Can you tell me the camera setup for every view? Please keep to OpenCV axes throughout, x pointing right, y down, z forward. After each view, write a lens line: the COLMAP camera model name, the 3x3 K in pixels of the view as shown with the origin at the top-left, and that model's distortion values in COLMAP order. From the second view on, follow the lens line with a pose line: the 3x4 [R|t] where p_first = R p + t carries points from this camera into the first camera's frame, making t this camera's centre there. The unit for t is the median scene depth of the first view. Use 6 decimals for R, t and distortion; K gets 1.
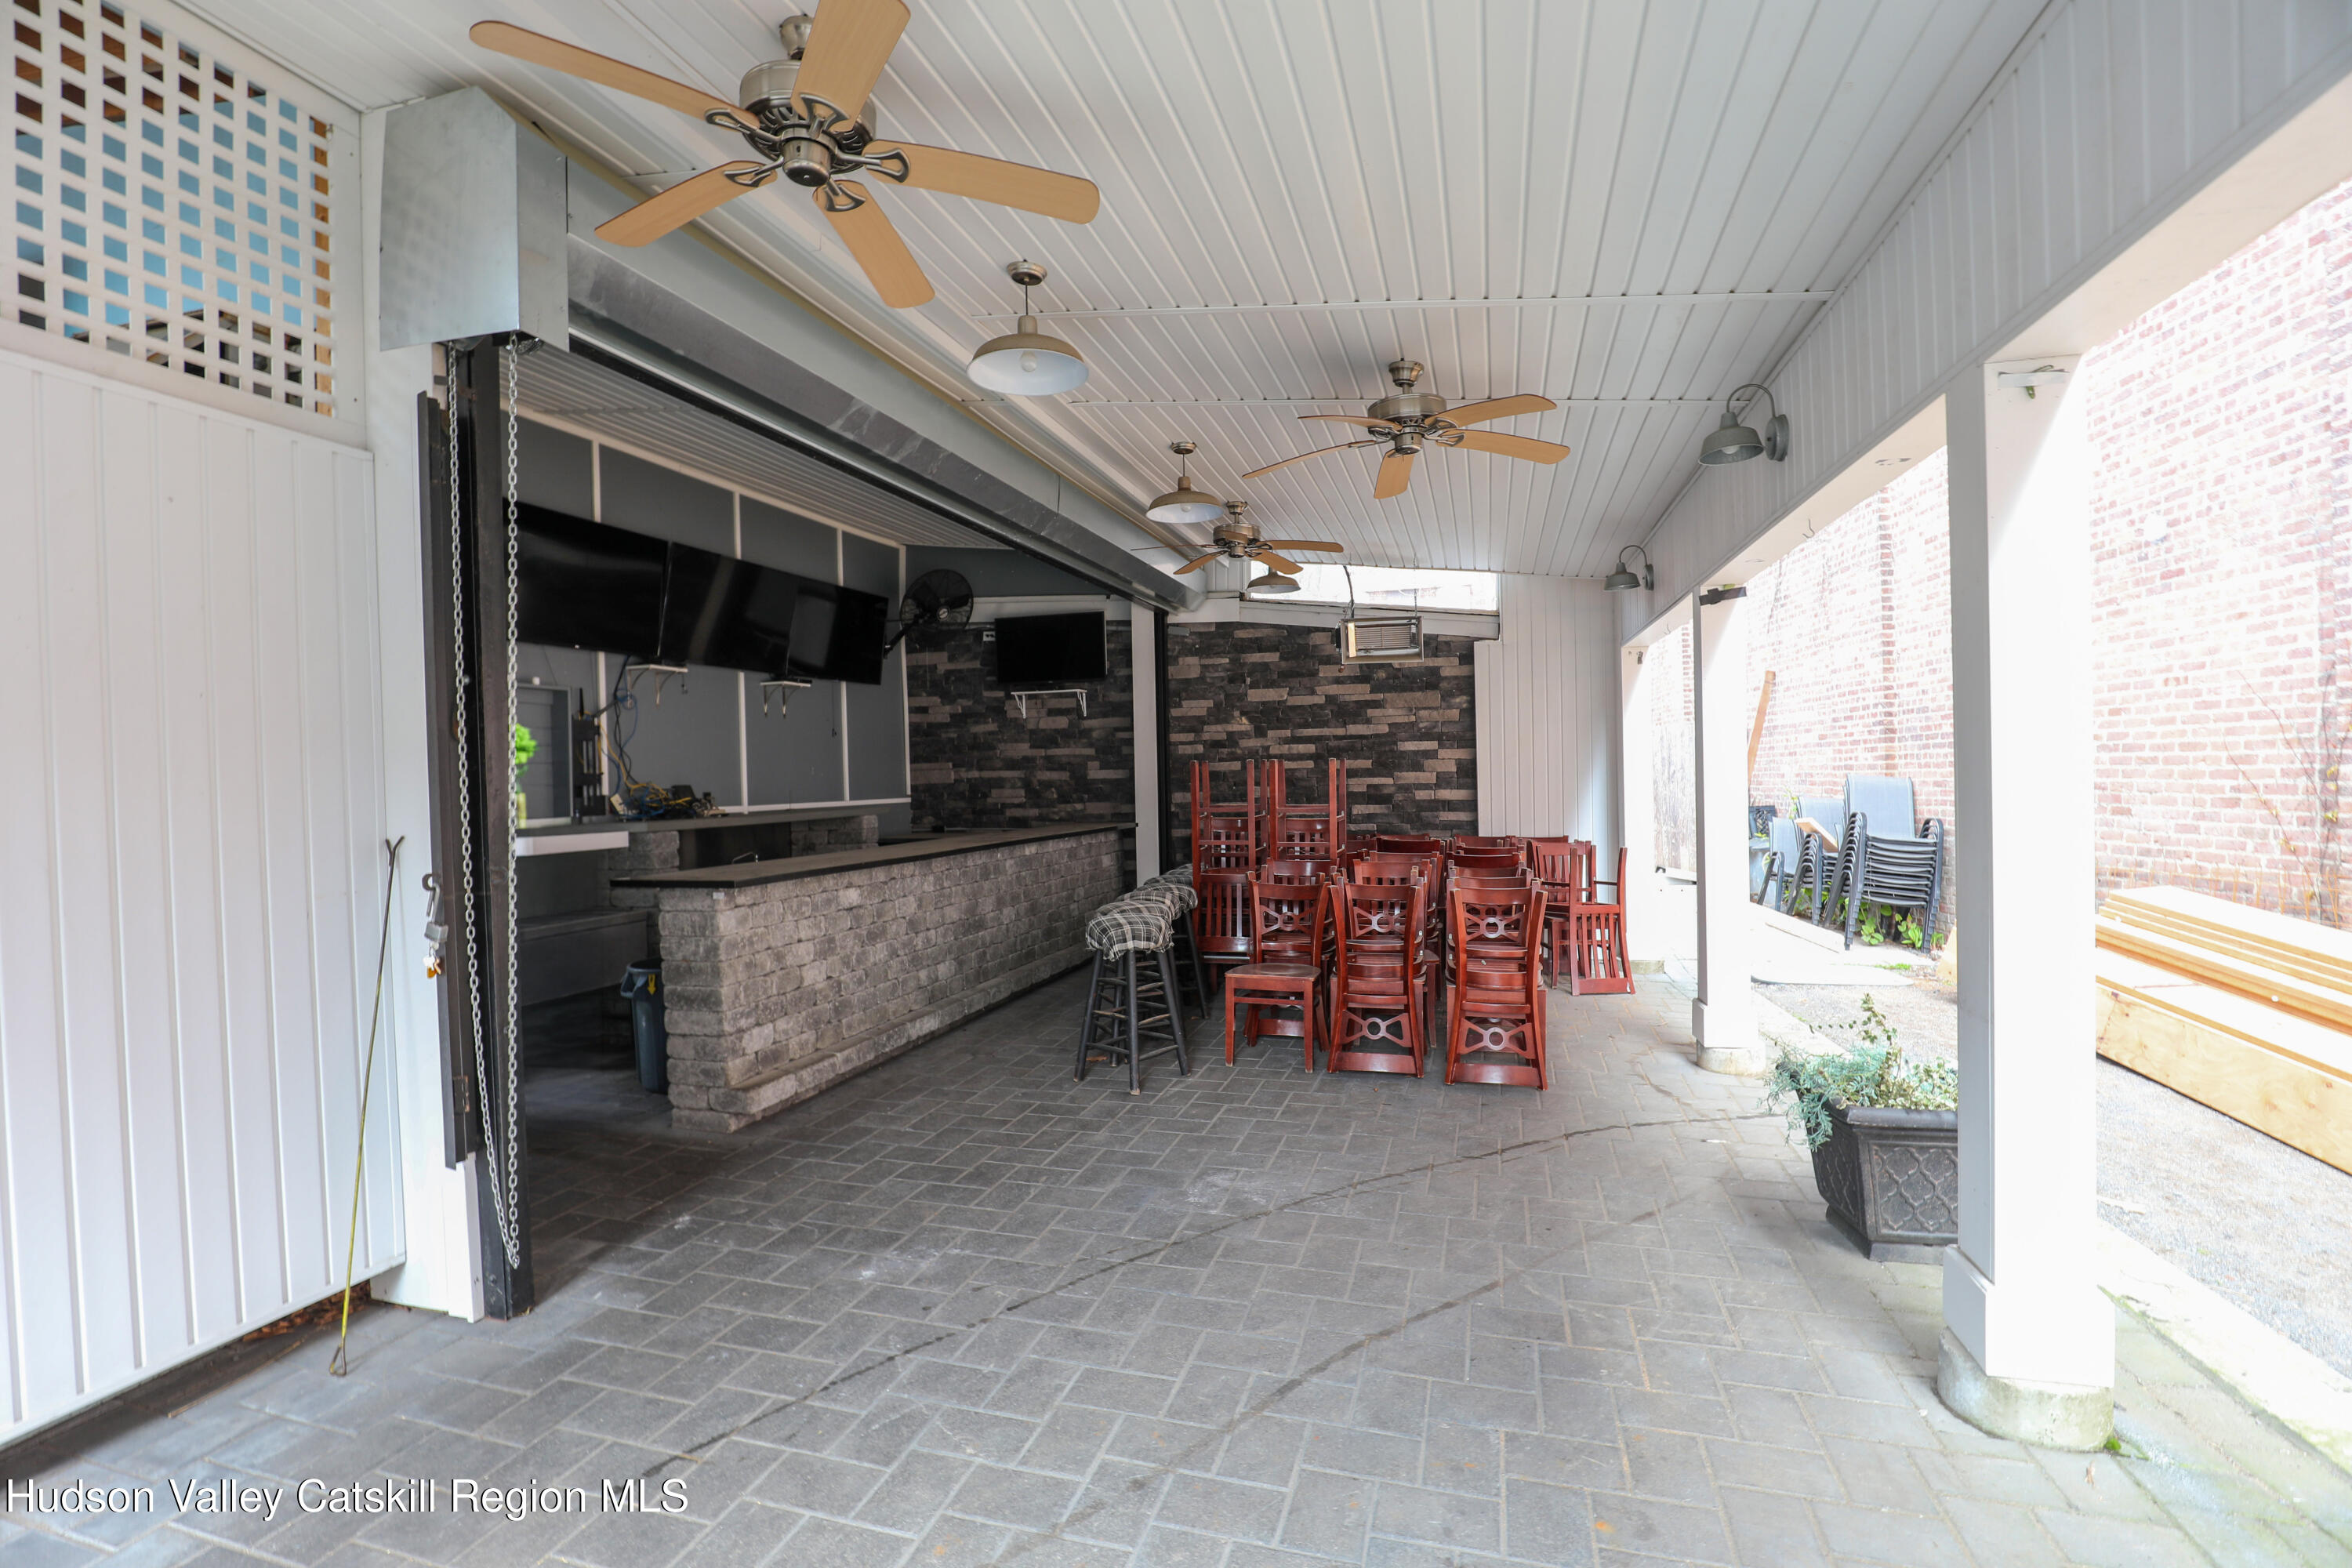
lens RADIAL K [[1081.8, 0, 1166.0], [0, 1081.8, 792.3], [0, 0, 1]] dist [-0.027579, 0.002859]
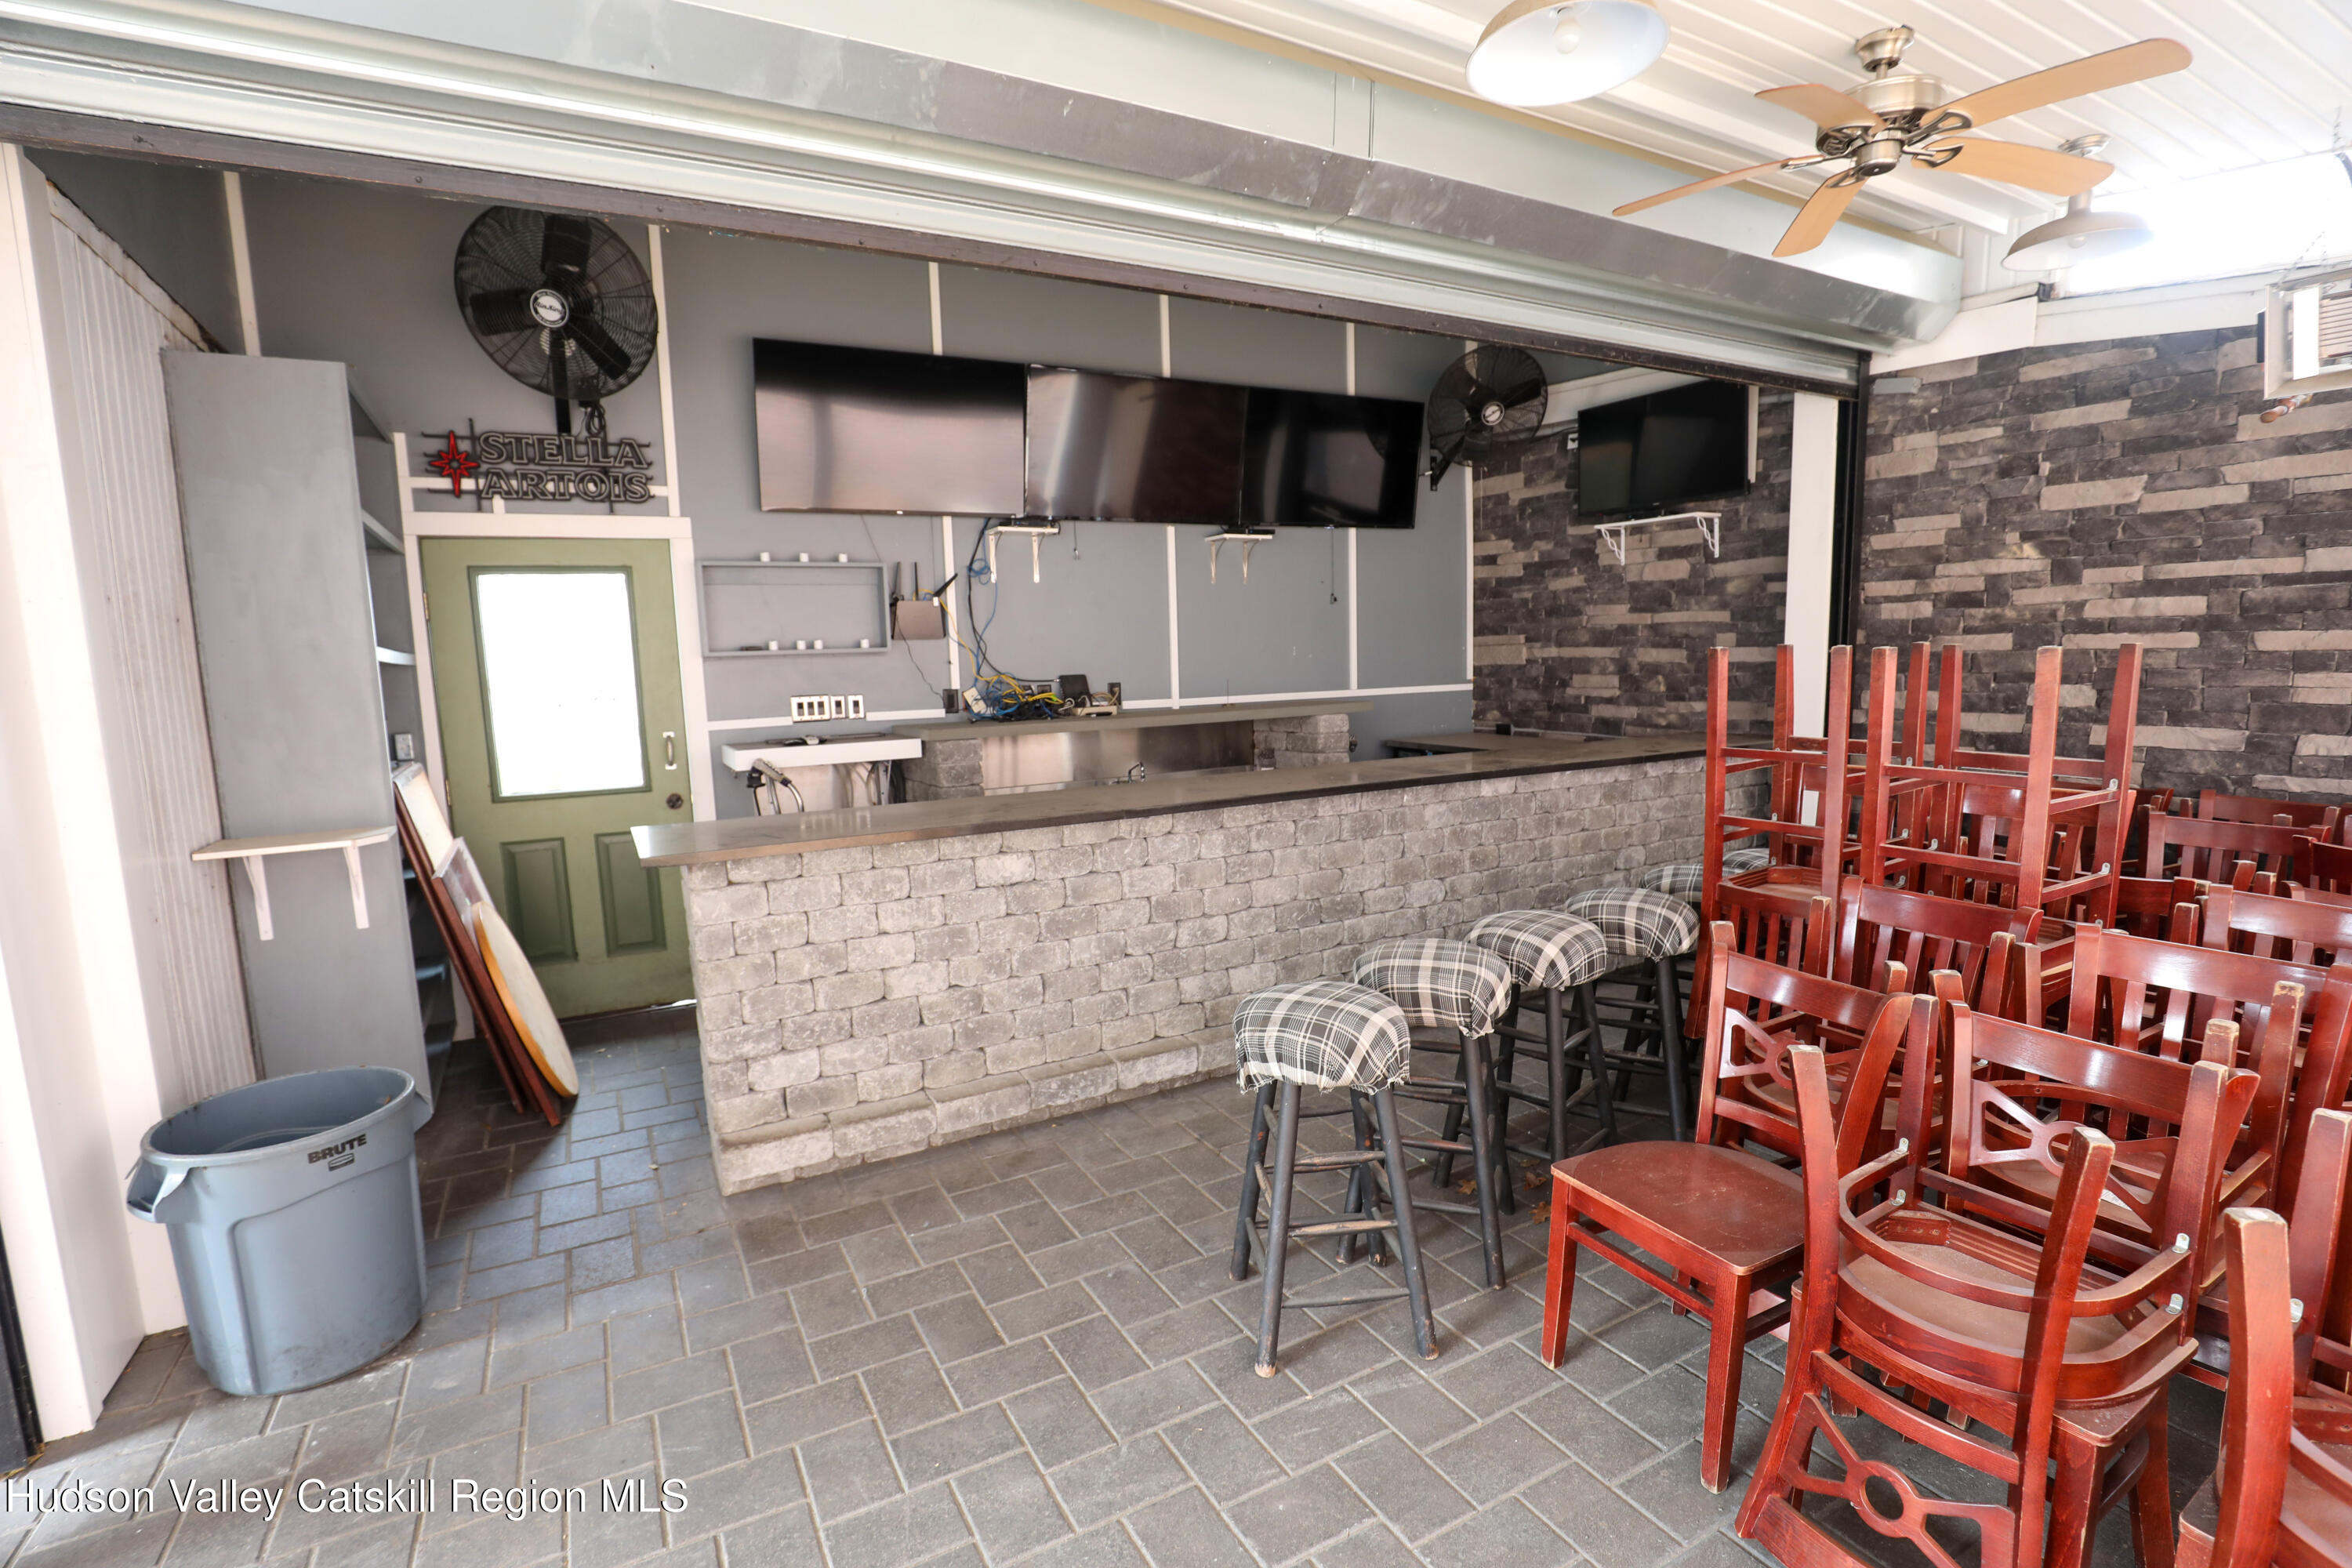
lens RADIAL K [[1081.8, 0, 1160.2], [0, 1081.8, 790.0], [0, 0, 1]] dist [-0.027579, 0.002859]
pose [[0.714697, 0.091732, -0.693393, 0.137078], [0.001372, 0.991176, 0.132542, -0.022659], [0.699433, -0.095678, 0.708265, 0.365055]]
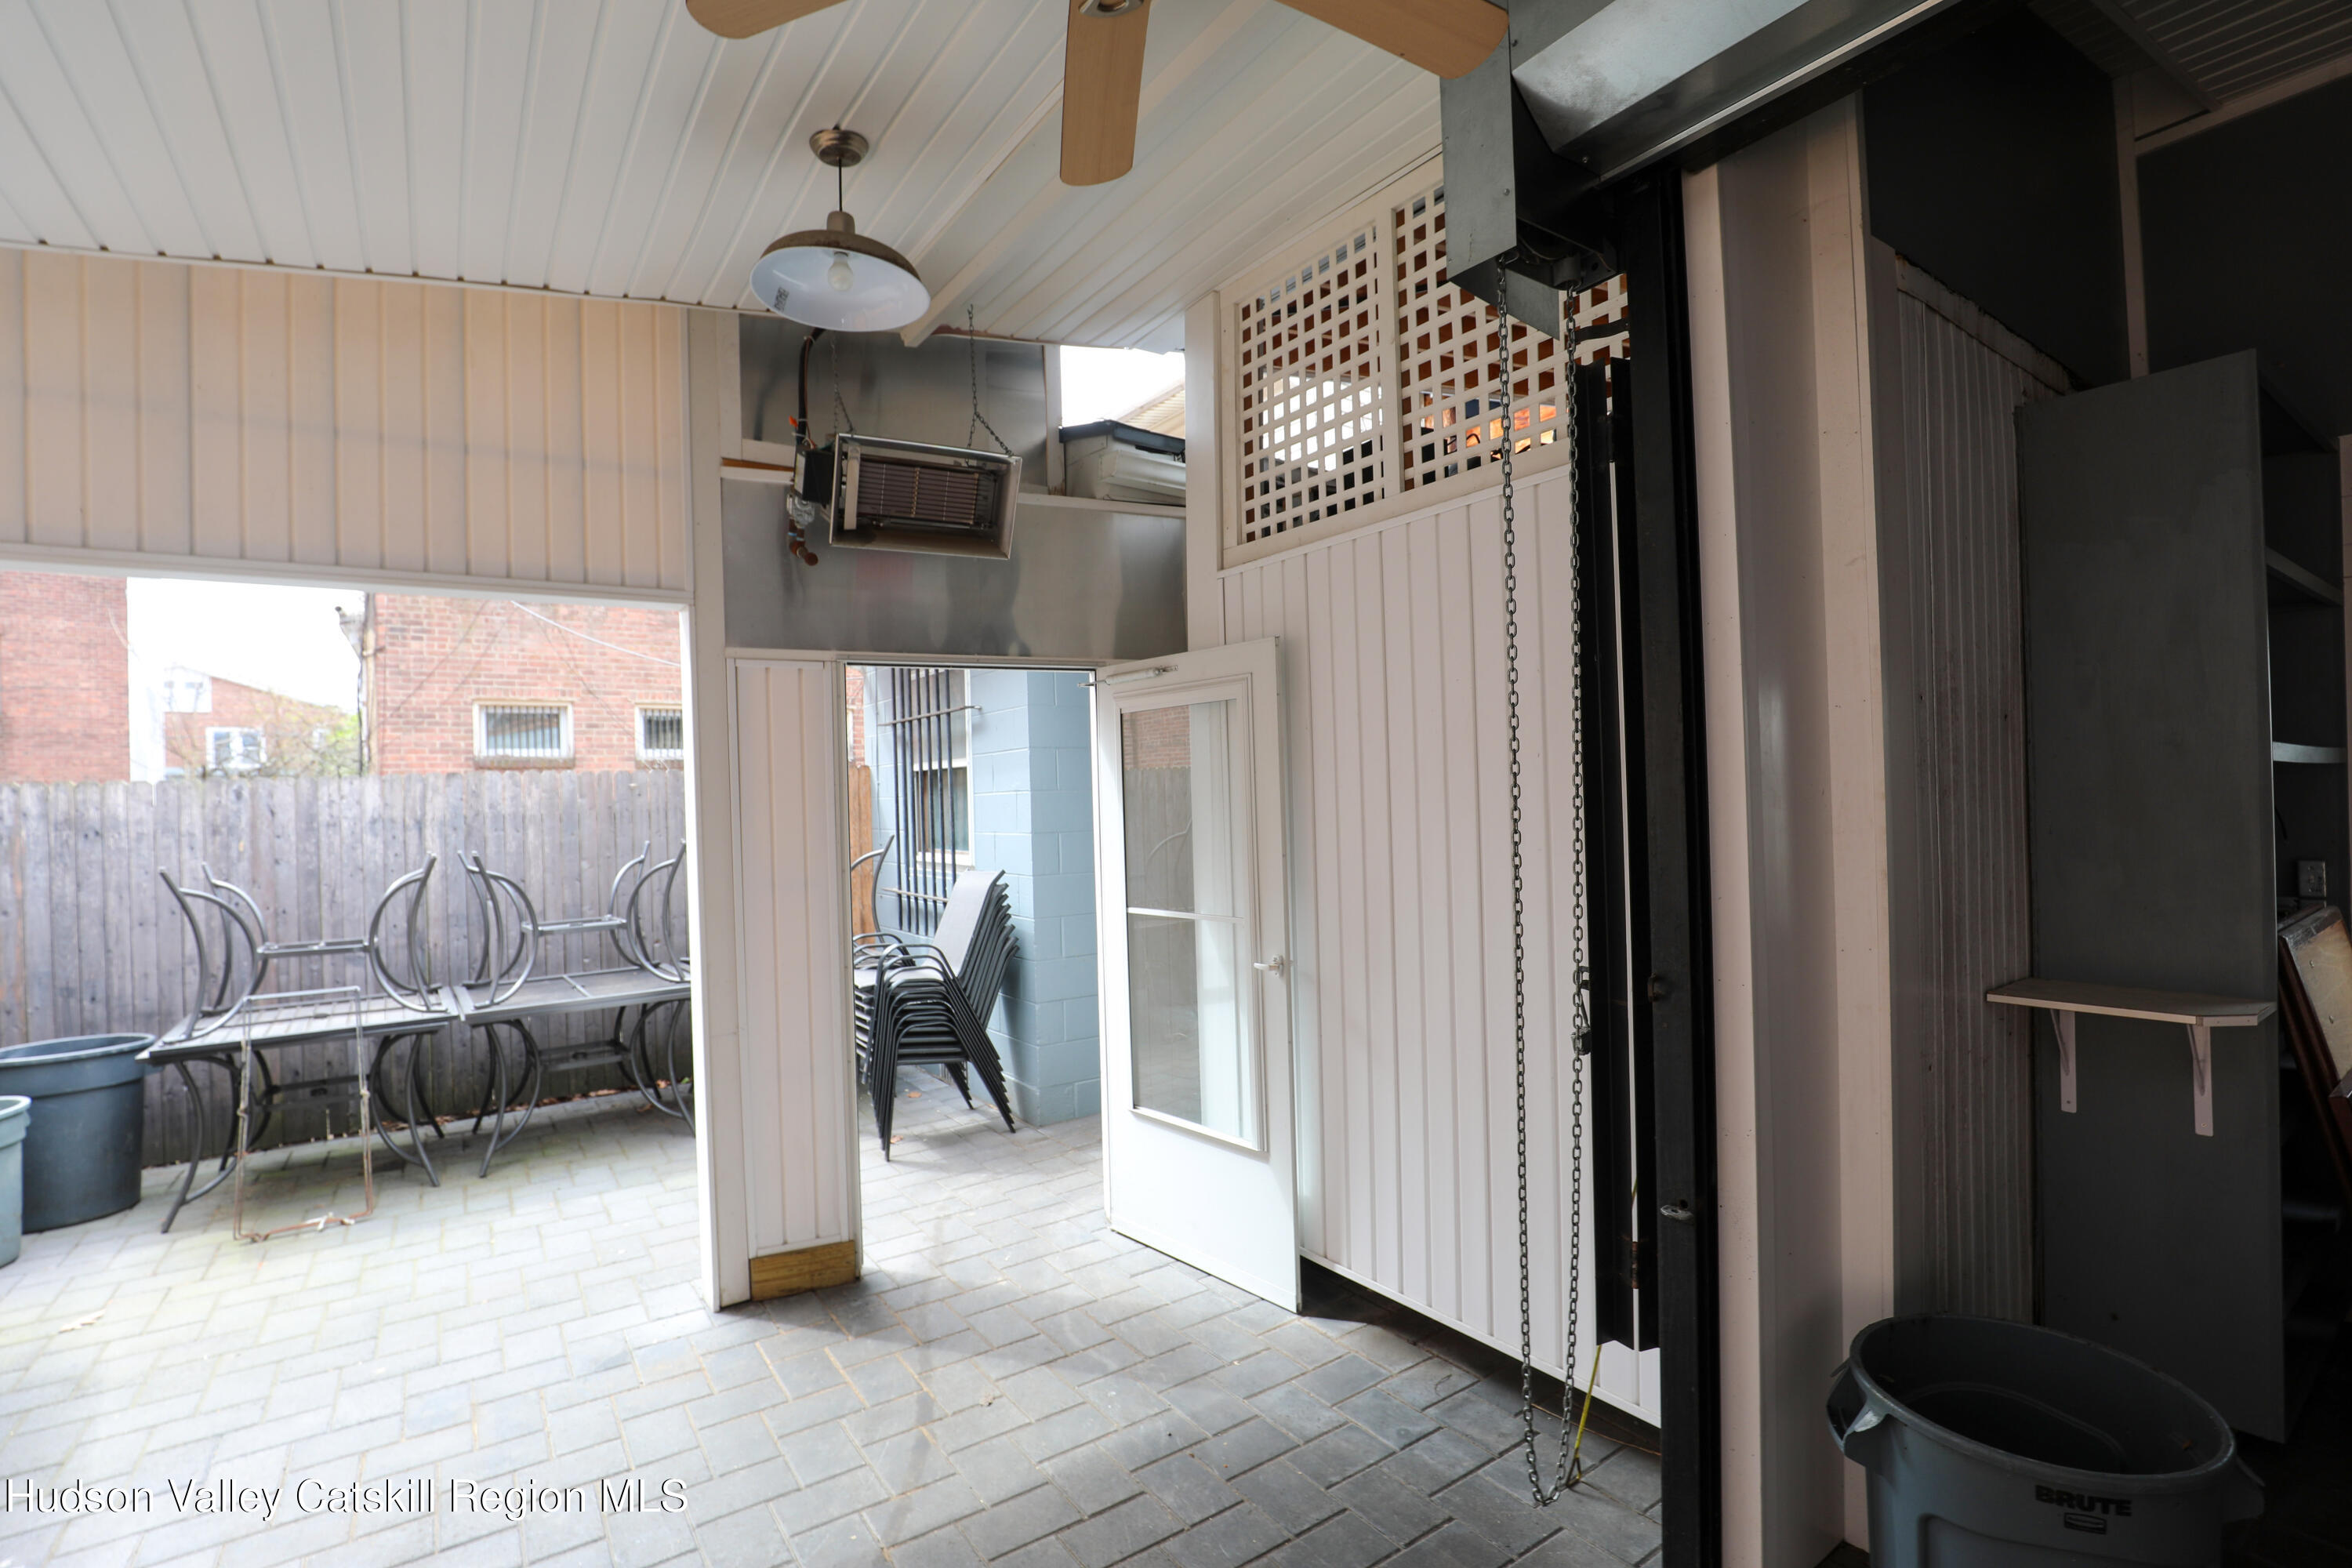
lens RADIAL K [[1081.8, 0, 1134.8], [0, 1081.8, 808.6], [0, 0, 1]] dist [-0.027579, 0.002859]
pose [[-0.623216, 0.045465, -0.780727, 0.053734], [0.032979, 0.998949, 0.031847, -0.024044], [0.781354, -0.005900, -0.624060, 0.384559]]
